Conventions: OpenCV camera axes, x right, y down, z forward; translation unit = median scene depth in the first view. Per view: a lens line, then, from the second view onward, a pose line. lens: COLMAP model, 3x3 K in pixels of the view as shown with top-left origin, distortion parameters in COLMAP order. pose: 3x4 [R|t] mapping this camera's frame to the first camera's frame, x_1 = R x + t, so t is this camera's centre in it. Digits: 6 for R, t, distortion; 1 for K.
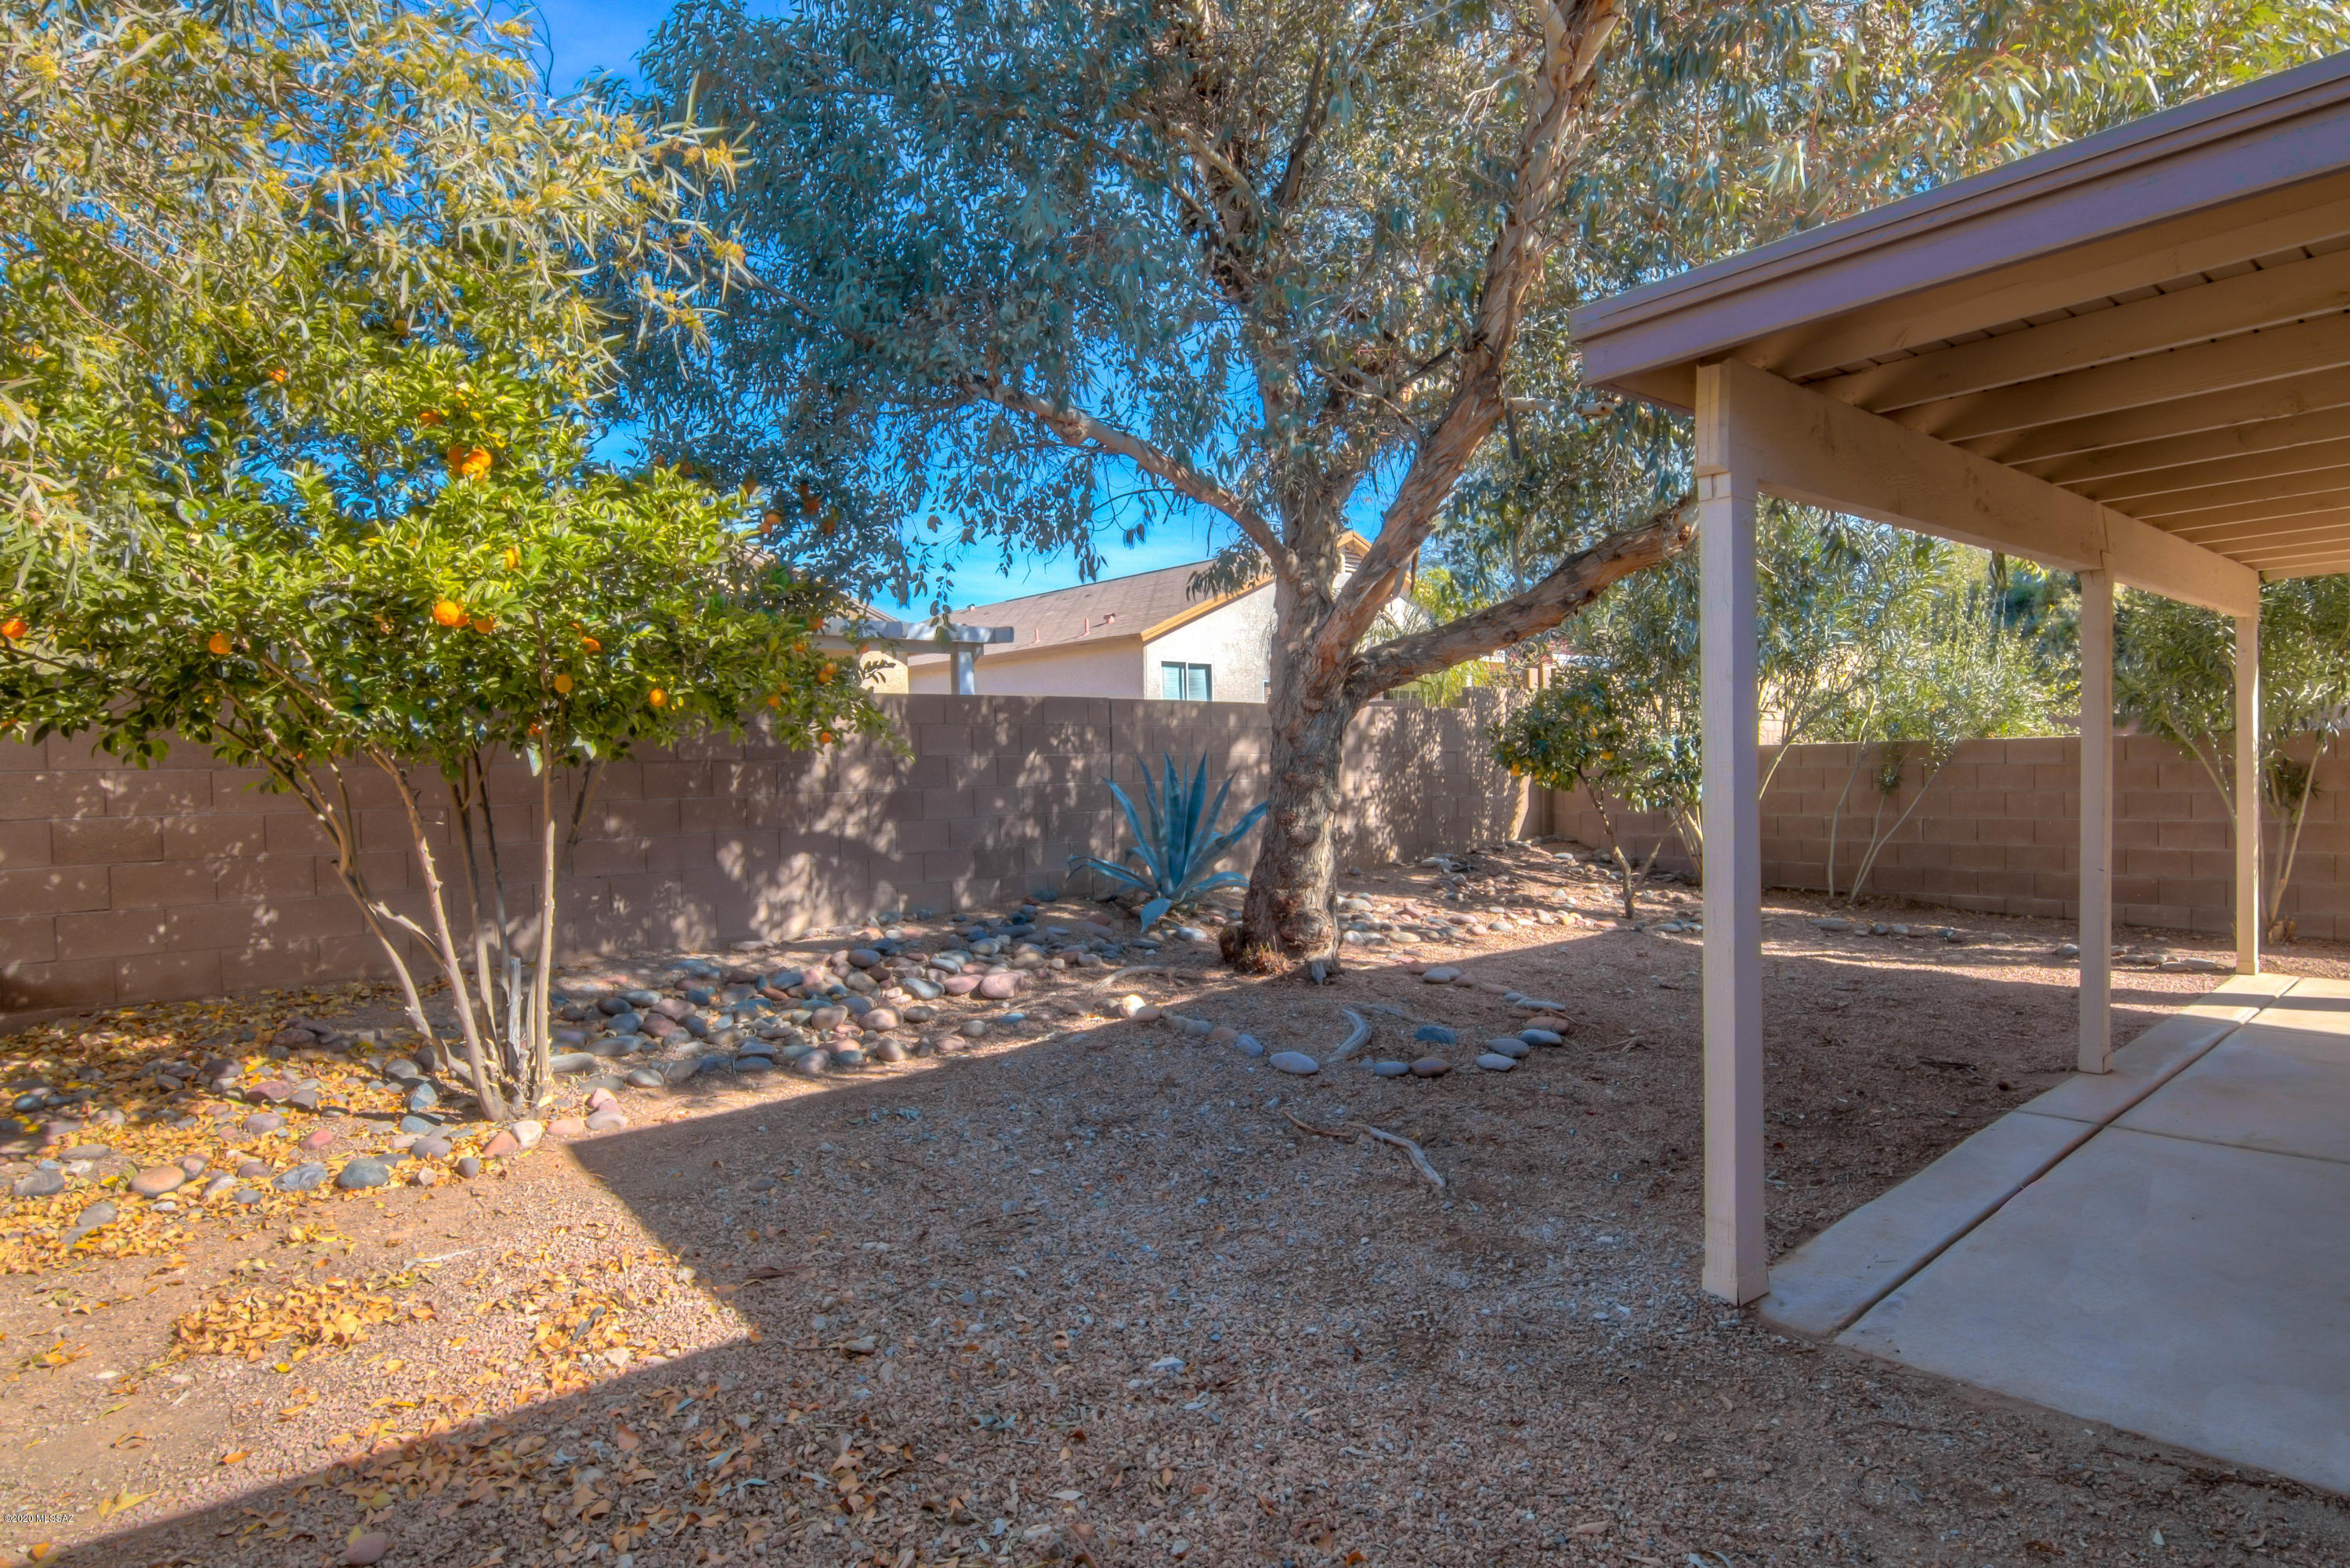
lens RADIAL K [[1269.1, 0, 1175.0], [0, 1269.1, 784.0], [0, 0, 1]] dist [-0.001150, -0.000388]
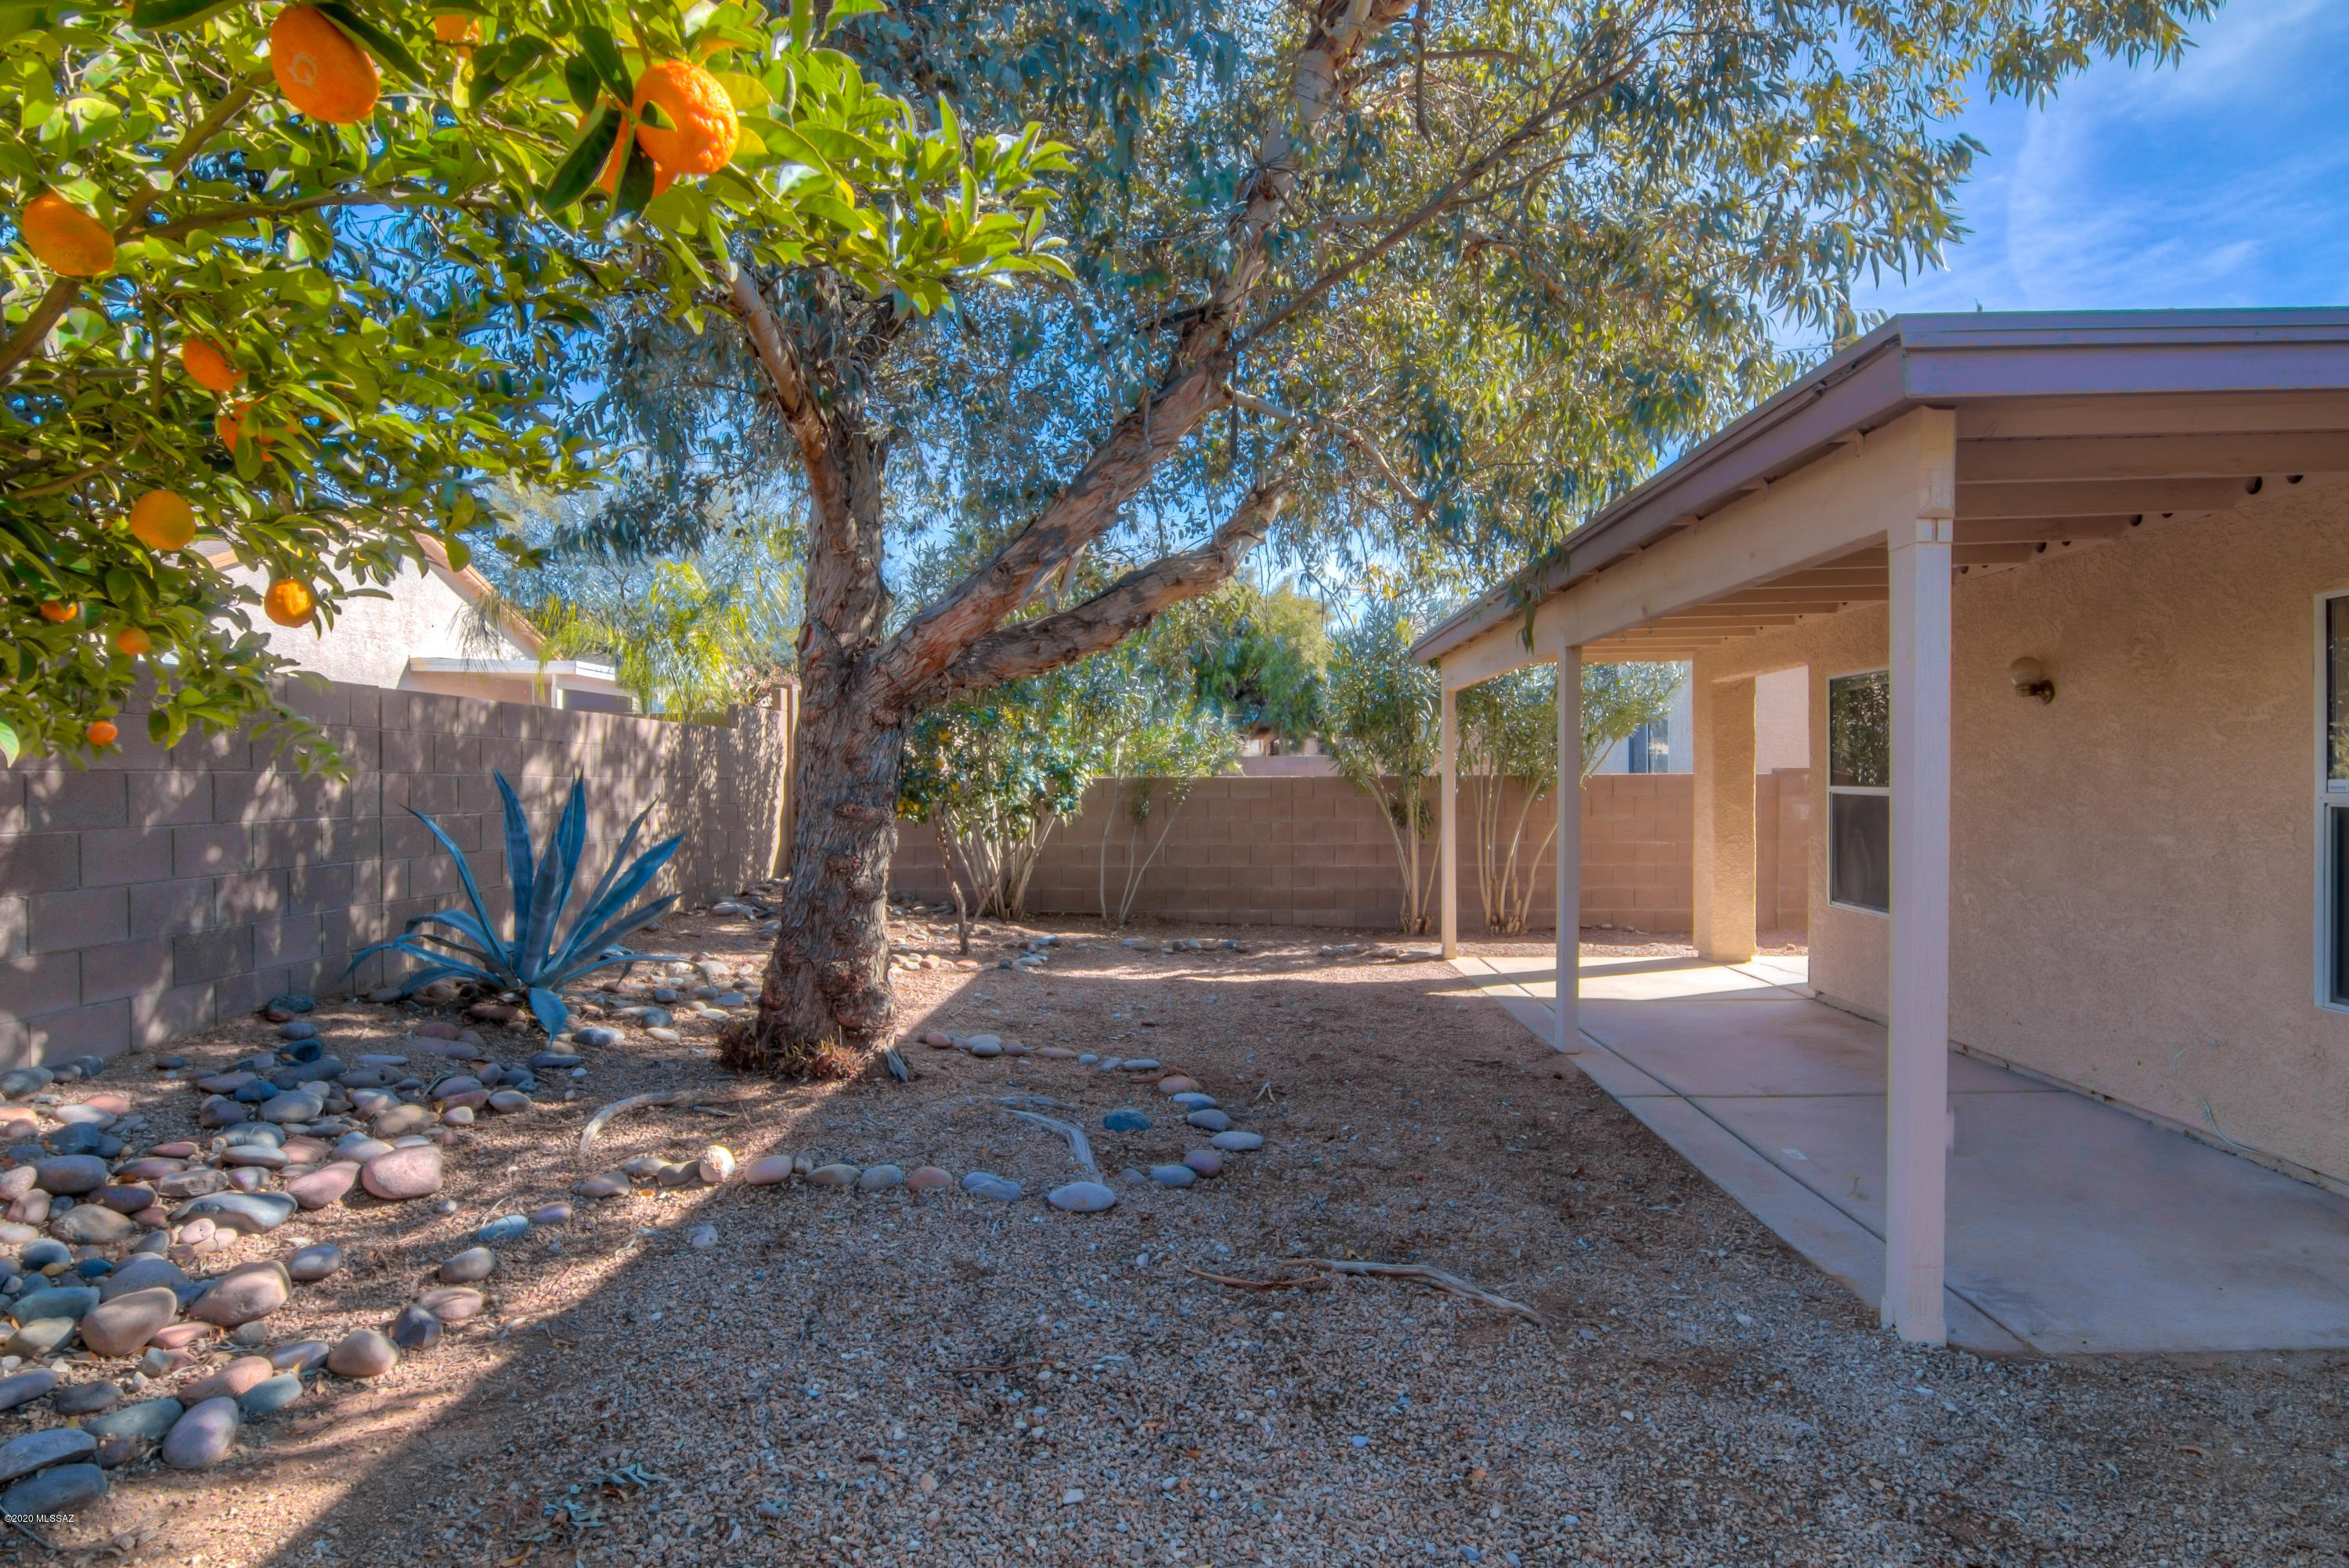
lens RADIAL K [[1214.7, 0, 1174.5], [0, 1214.7, 784.0], [0, 0, 1]] dist [-0.004787, -0.007920]
pose [[0.675031, 0.014980, 0.737637, -0.308963], [0.001695, 0.999760, -0.021855, -0.005494], [-0.737787, 0.016003, 0.674843, 0.367146]]
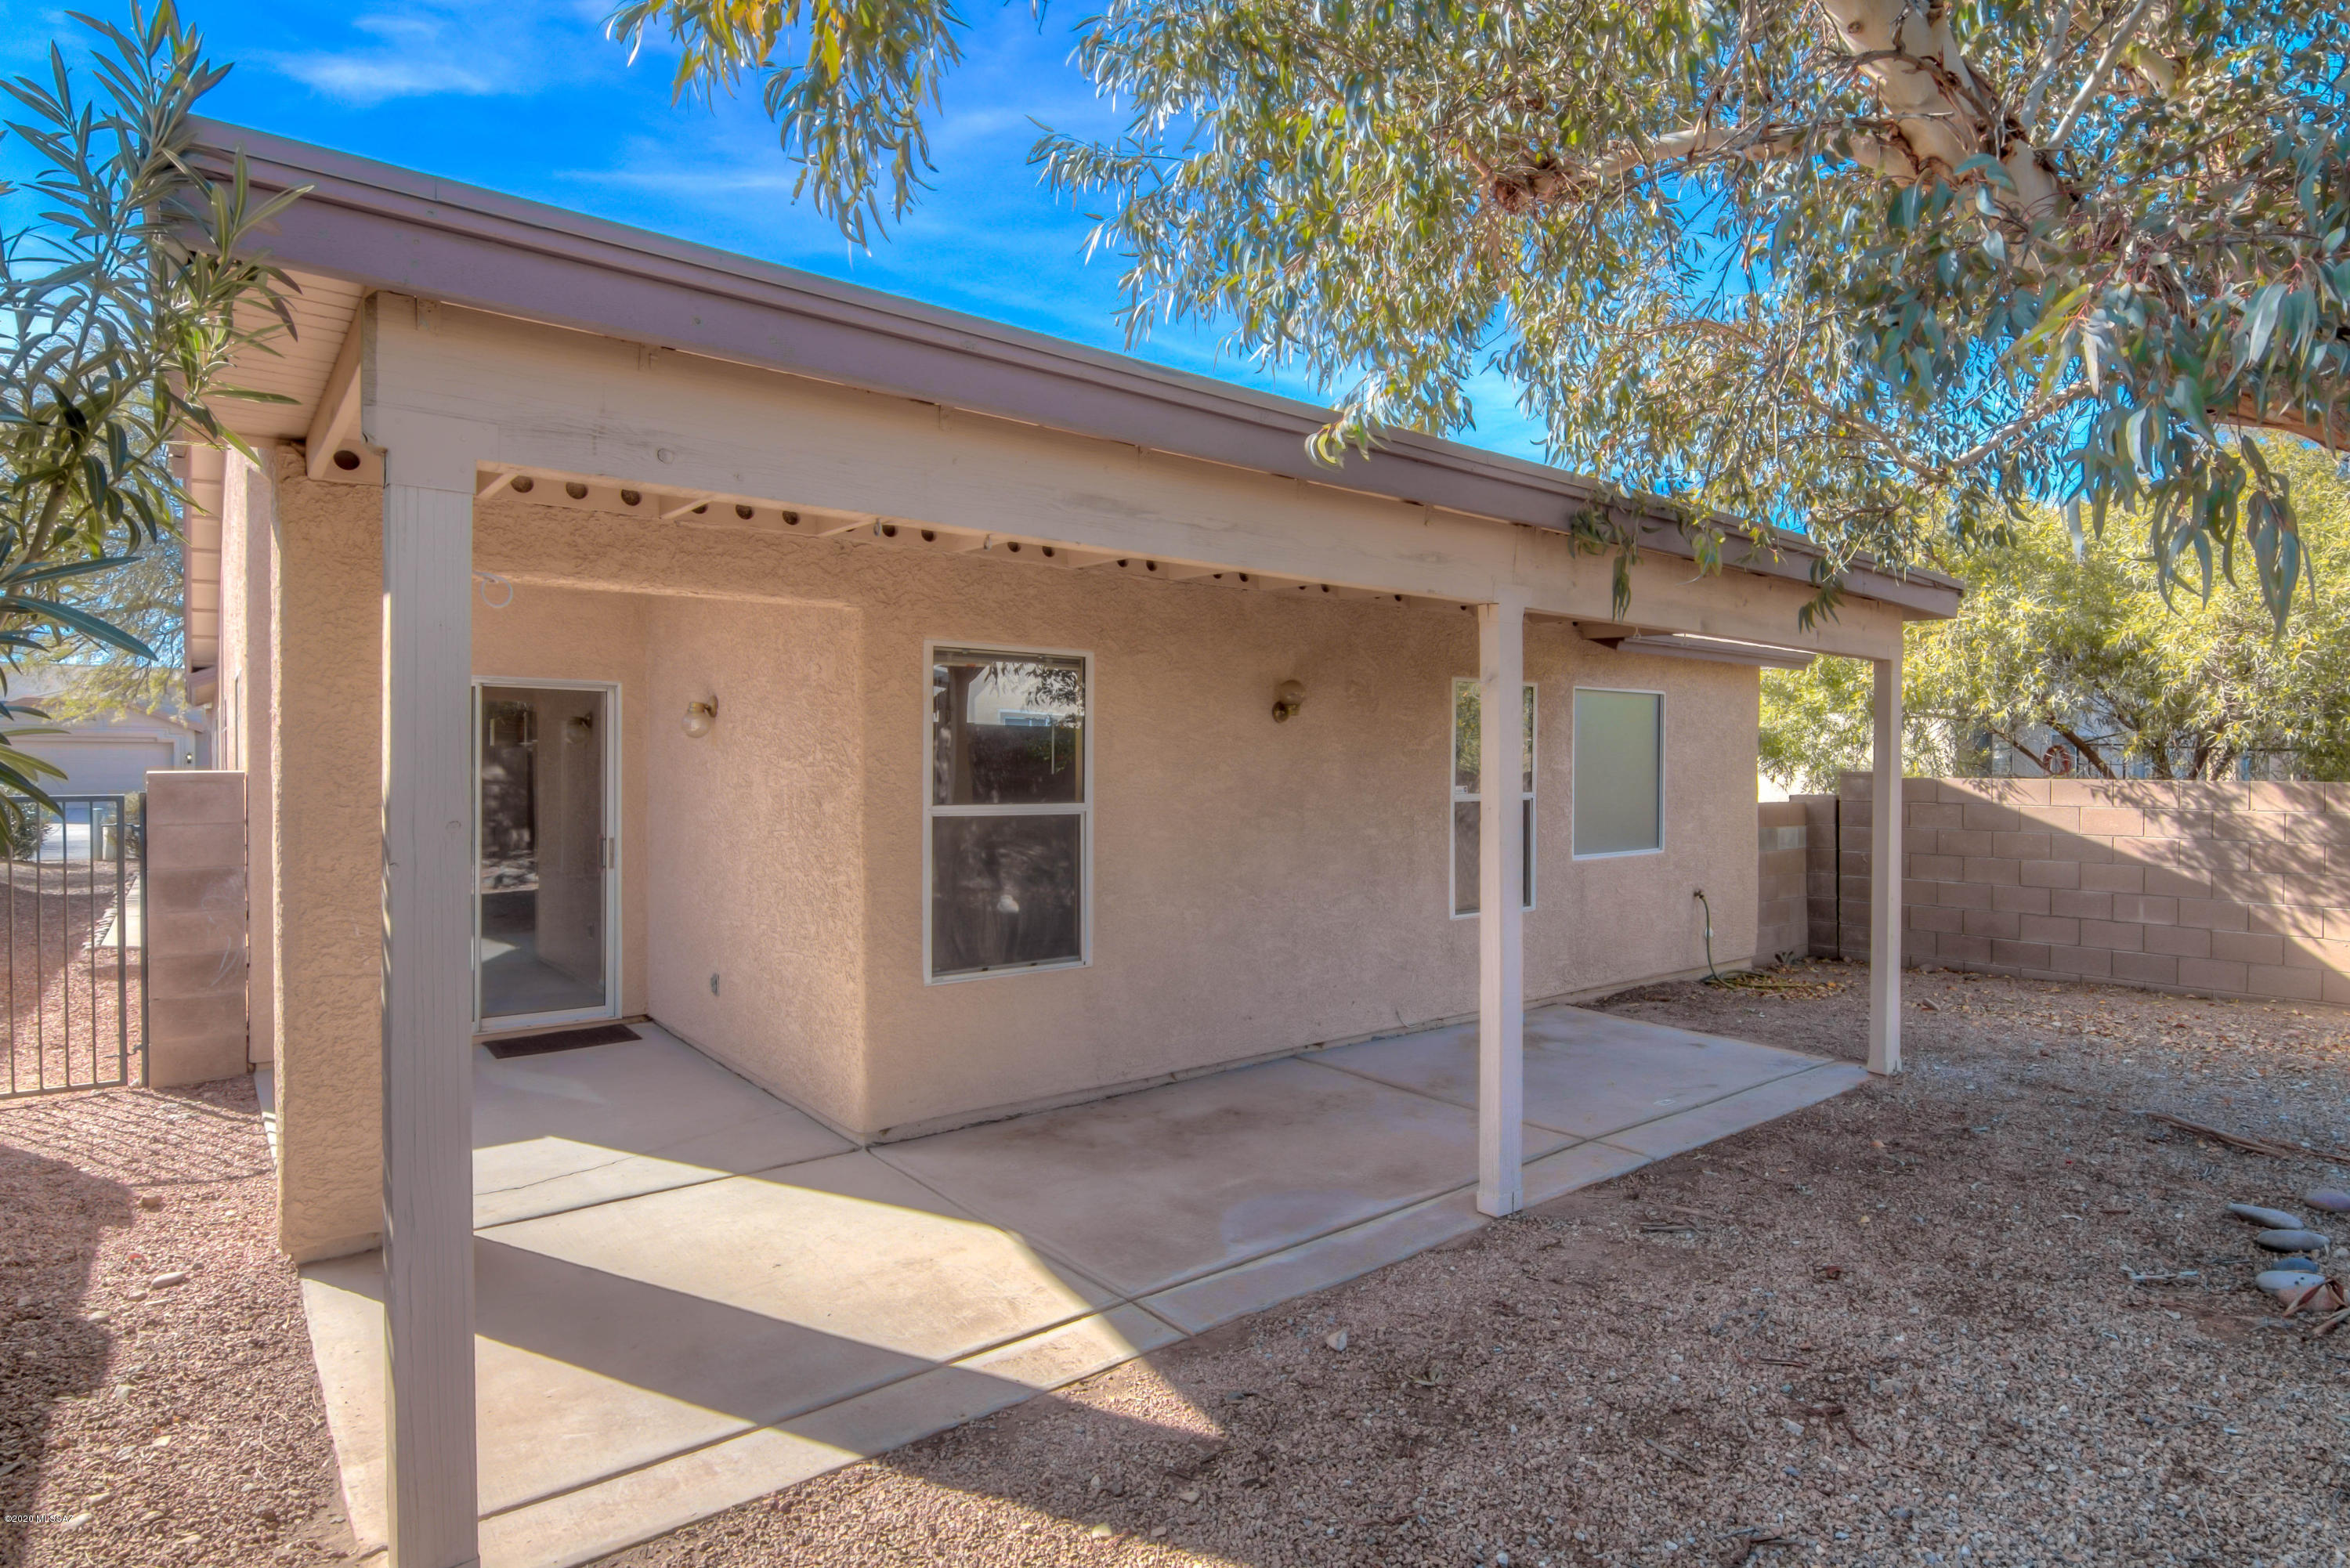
lens RADIAL K [[1215.2, 0, 1175.0], [0, 1215.2, 784.0], [0, 0, 1]] dist [-0.004787, -0.007920]
pose [[-0.999431, 0.014528, 0.030451, 0.688751], [0.015657, 0.999186, 0.037184, -0.062072], [-0.029886, 0.037640, -0.998844, 1.354465]]
